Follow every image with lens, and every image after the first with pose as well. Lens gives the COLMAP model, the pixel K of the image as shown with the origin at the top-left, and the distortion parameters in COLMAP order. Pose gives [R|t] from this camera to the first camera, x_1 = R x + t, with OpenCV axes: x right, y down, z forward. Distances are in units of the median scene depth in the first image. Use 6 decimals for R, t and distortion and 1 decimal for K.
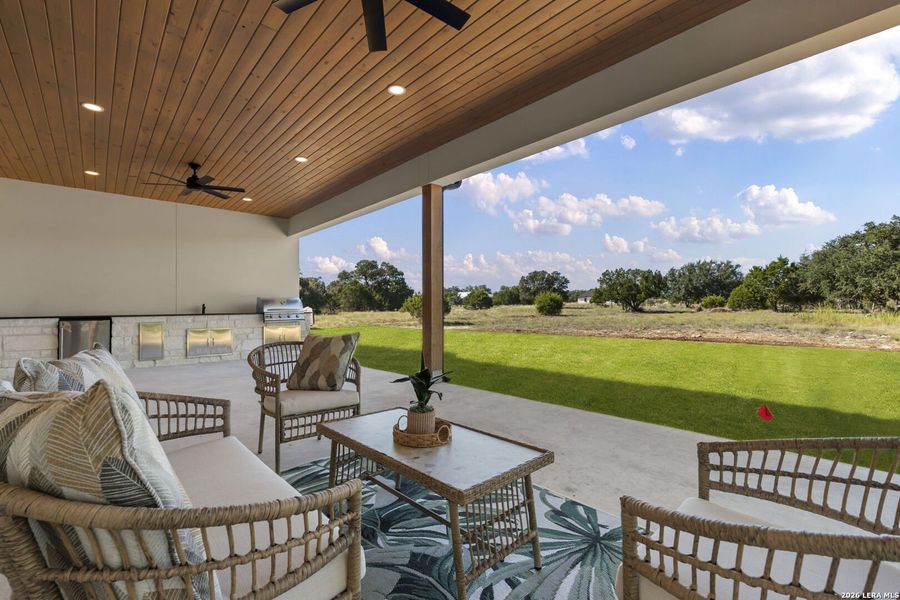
lens RADIAL K [[396.5, 0, 447.4], [0, 396.5, 306.3], [0, 0, 1]] dist [-0.001344, -0.000291]
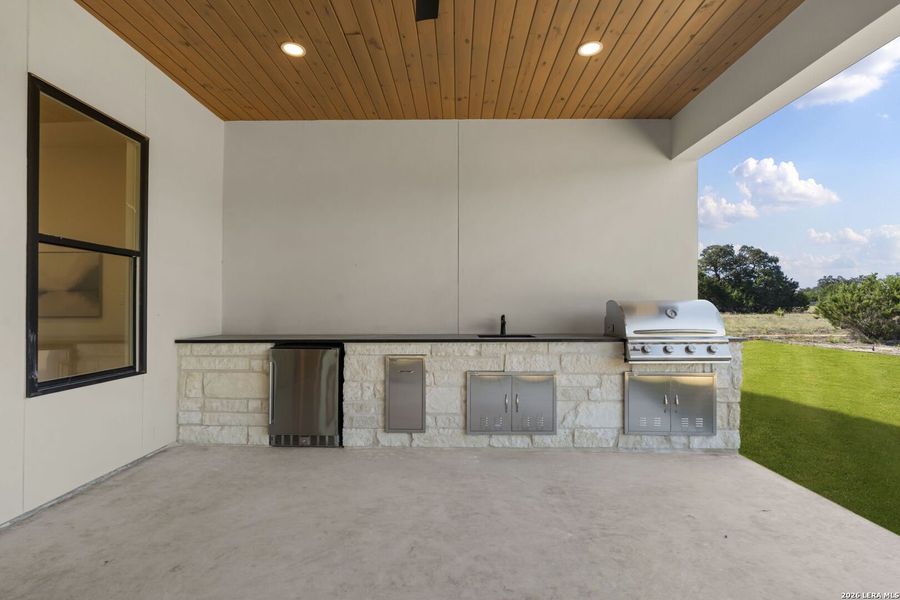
lens RADIAL K [[416.5, 0, 453.7], [0, 416.5, 296.7], [0, 0, 1]] dist [0.000062, -0.000236]
pose [[0.738138, -0.010255, -0.674571, -0.356051], [-0.002474, 0.999837, -0.017907, -0.021922], [0.674645, 0.014887, 0.737992, 0.660556]]
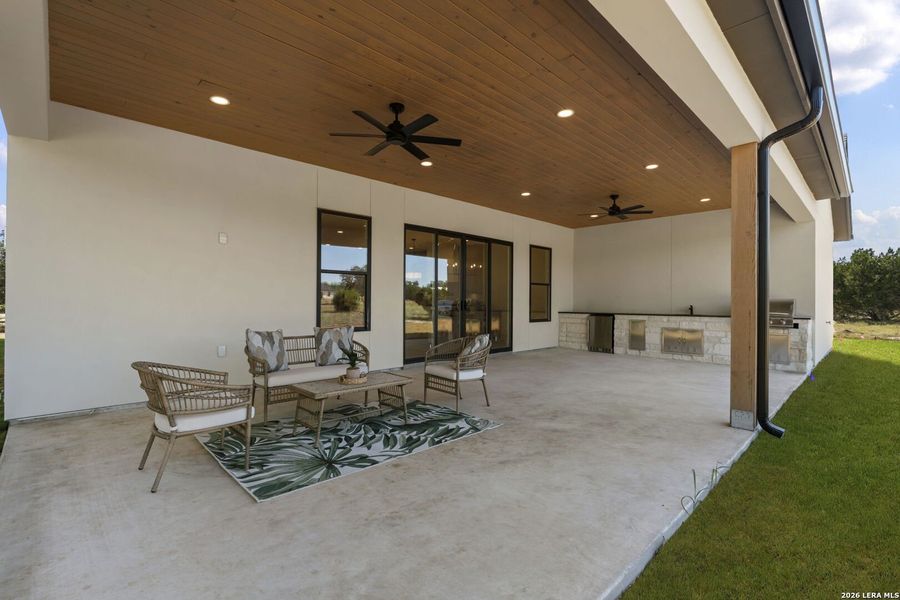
lens RADIAL K [[409.0, 0, 449.2], [0, 409.0, 306.8], [0, 0, 1]] dist [-0.001041, -0.000253]
pose [[0.030166, 0.024584, -0.999243, 0.531015], [-0.002374, 0.999696, 0.024524, -0.031254], [0.999542, 0.001633, 0.030215, 0.362915]]
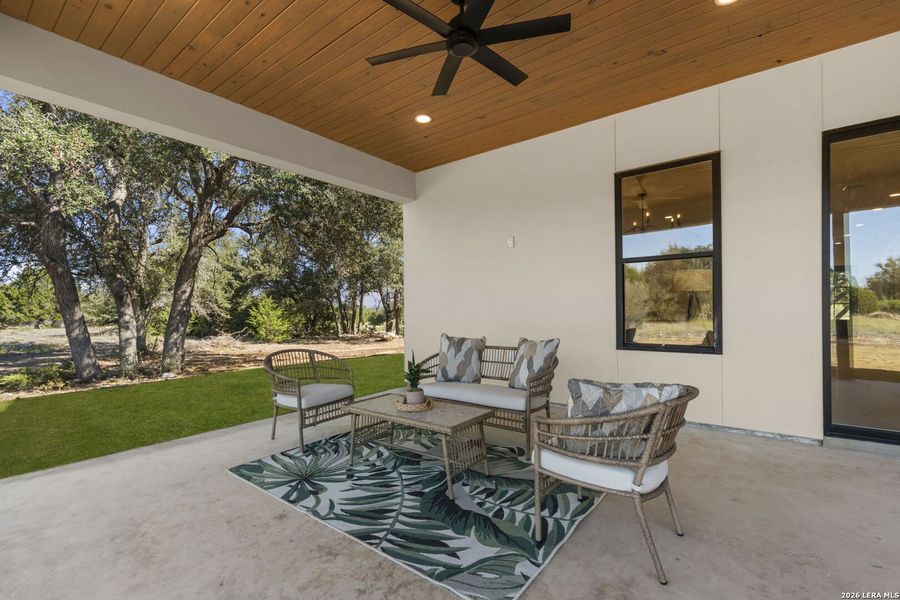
lens RADIAL K [[401.6, 0, 448.9], [0, 401.6, 317.5], [0, 0, 1]] dist [-0.002911, -0.000414]
pose [[-0.984200, 0.022087, -0.175677, 0.019436], [0.020464, 0.999730, 0.011043, -0.013137], [0.175873, 0.007274, -0.984386, 0.660807]]
